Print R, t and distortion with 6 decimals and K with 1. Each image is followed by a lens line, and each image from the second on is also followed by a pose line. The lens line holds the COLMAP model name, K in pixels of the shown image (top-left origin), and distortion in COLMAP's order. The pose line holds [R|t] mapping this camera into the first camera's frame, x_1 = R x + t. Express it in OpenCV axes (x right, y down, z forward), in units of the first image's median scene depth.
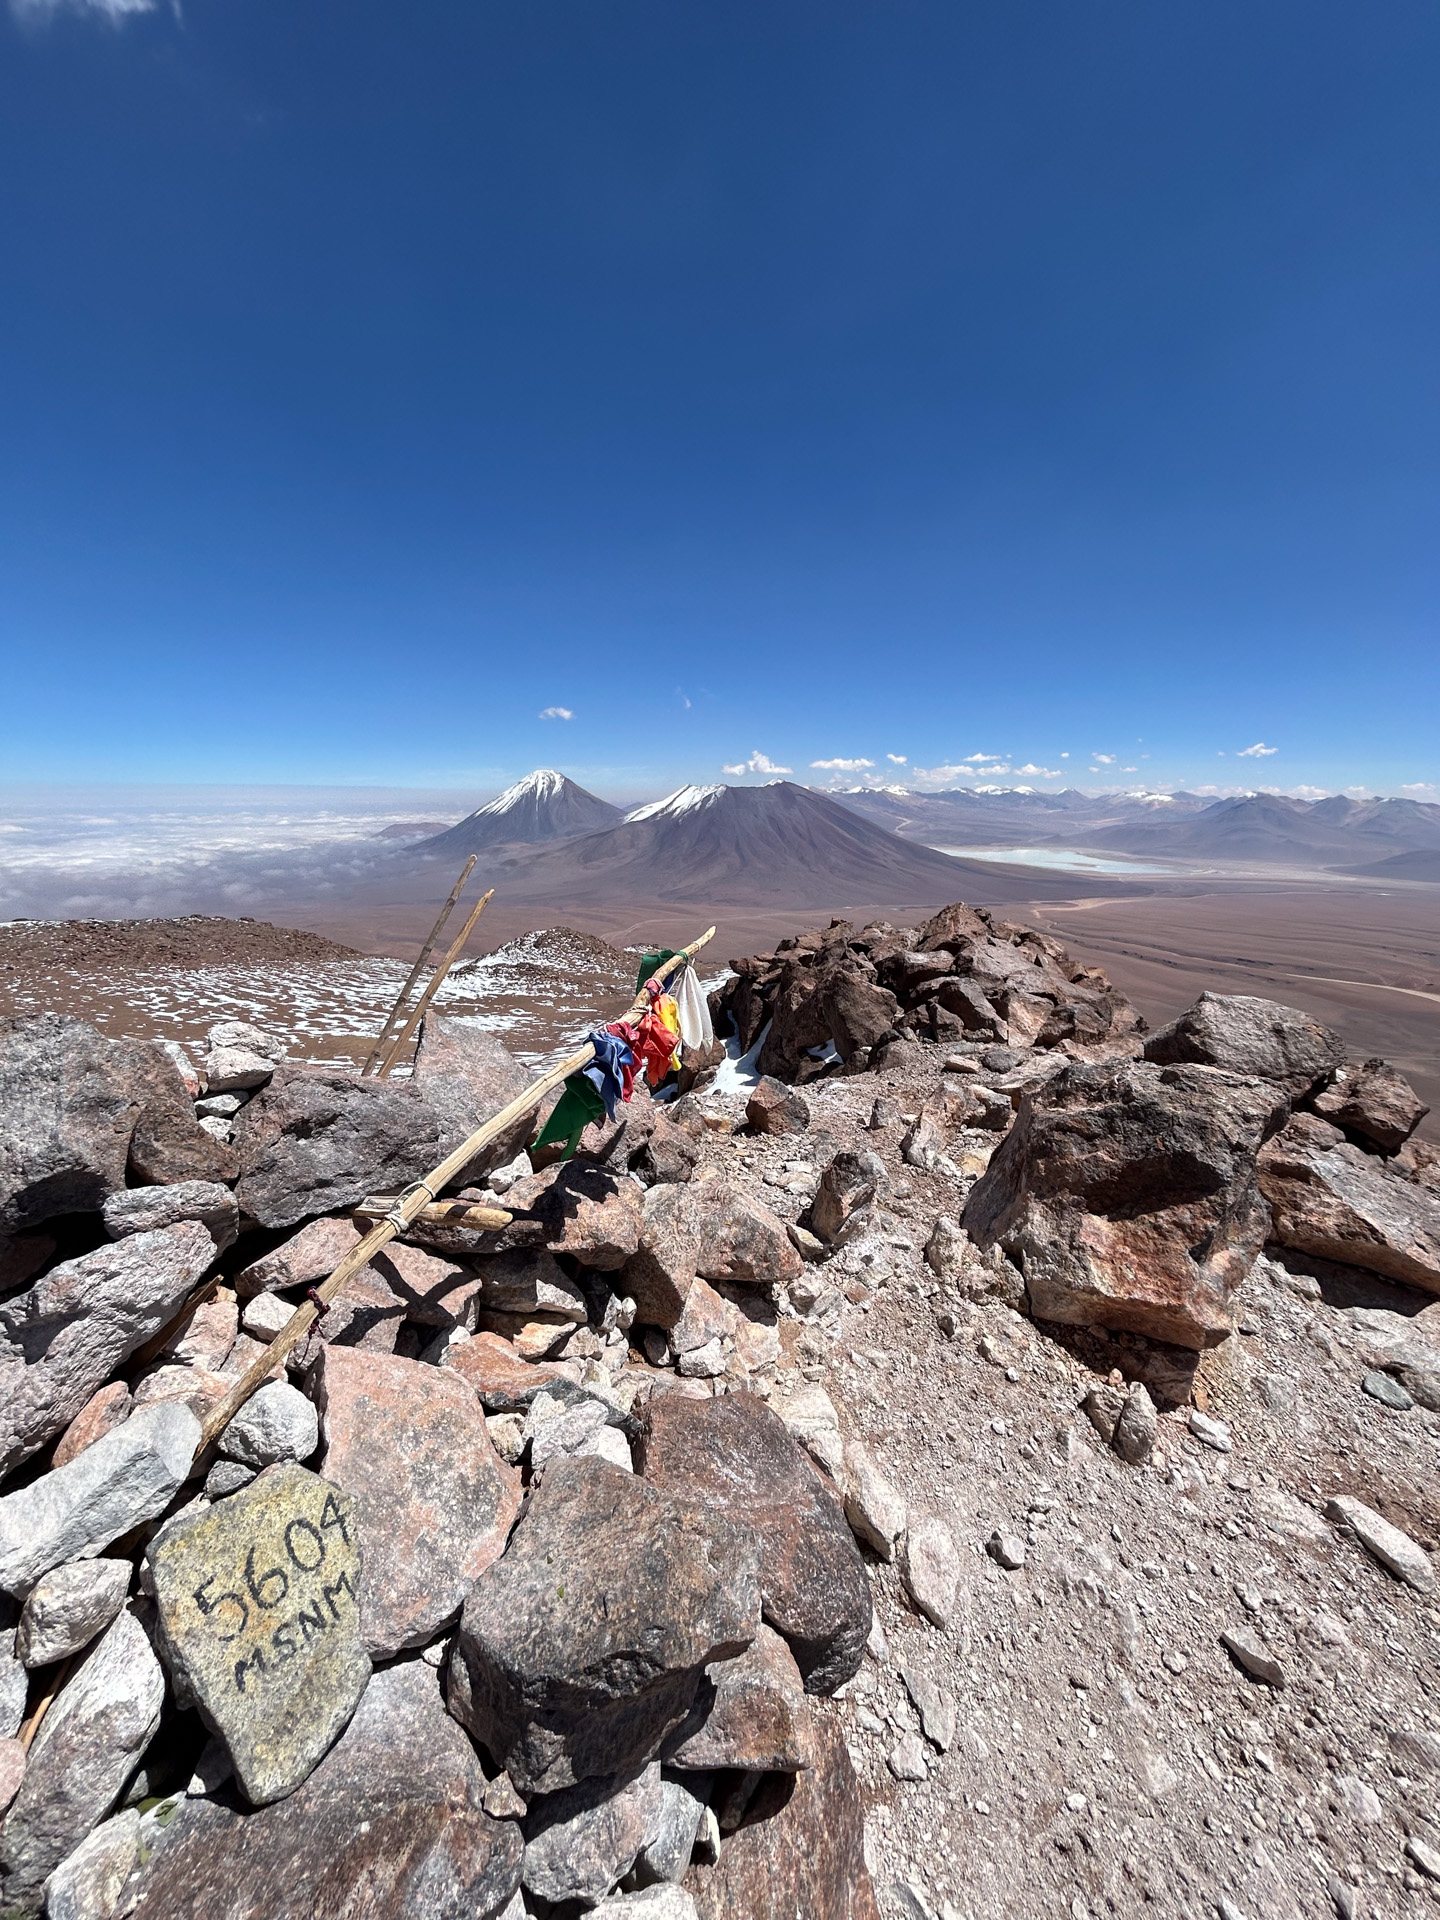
lens RADIAL K [[764.2, 0, 712.9], [0, 764.2, 953.9], [0, 0, 1]] dist [0.001526, 0.000058]
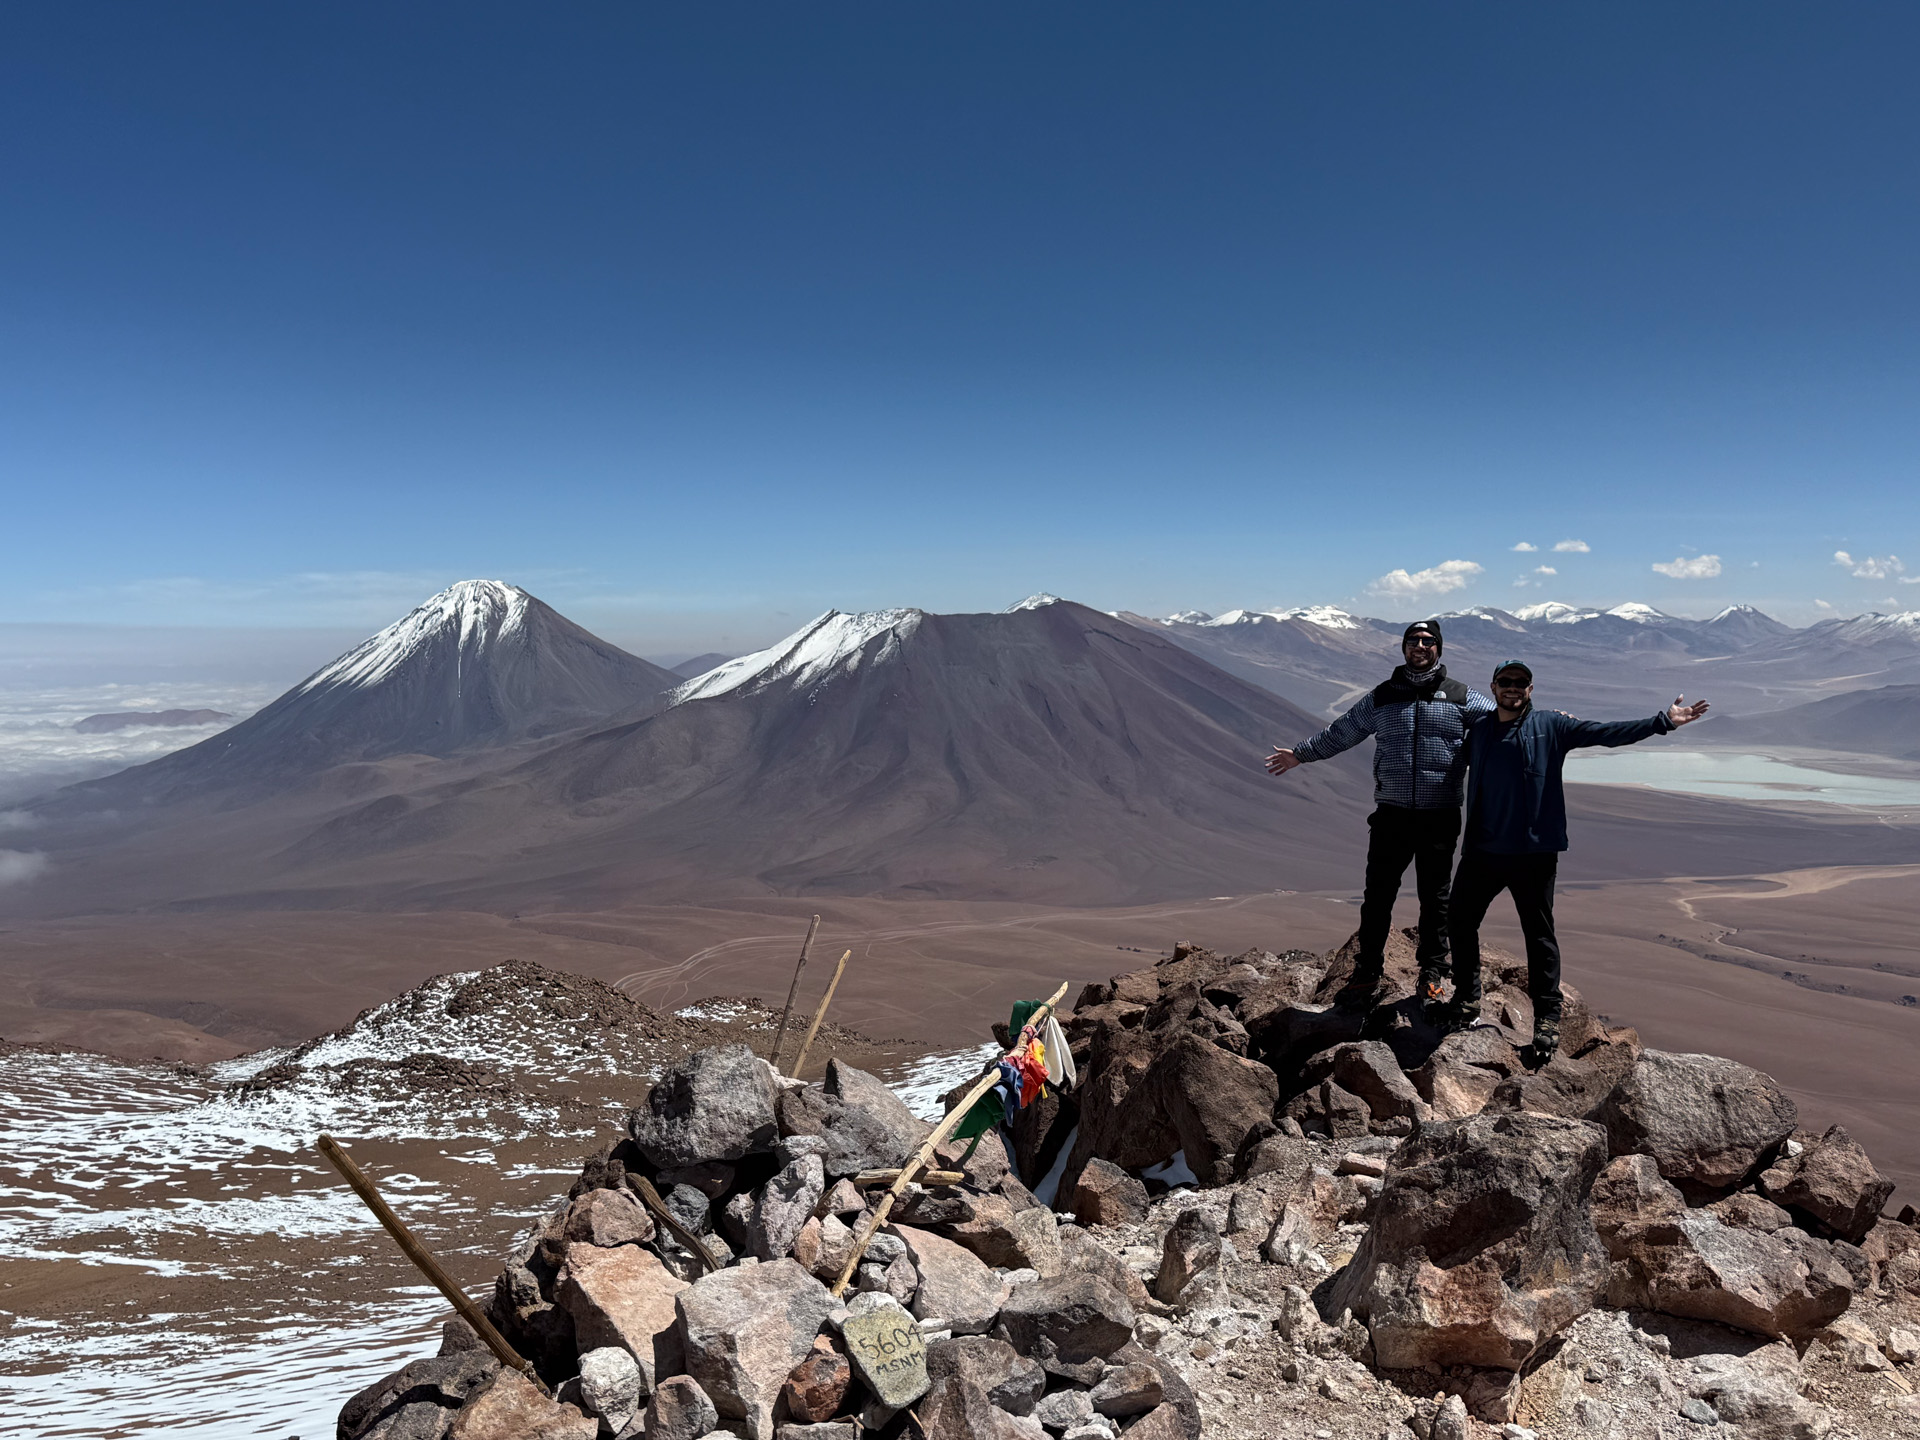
lens RADIAL K [[1905.3, 0, 950.5], [0, 1905.3, 725.5], [0, 0, 1]] dist [0.186664, -0.420047]
pose [[0.999284, -0.015571, 0.034480, -0.095683], [0.020618, 0.988280, -0.151252, 0.005713], [-0.031721, 0.151855, 0.987894, -0.713248]]
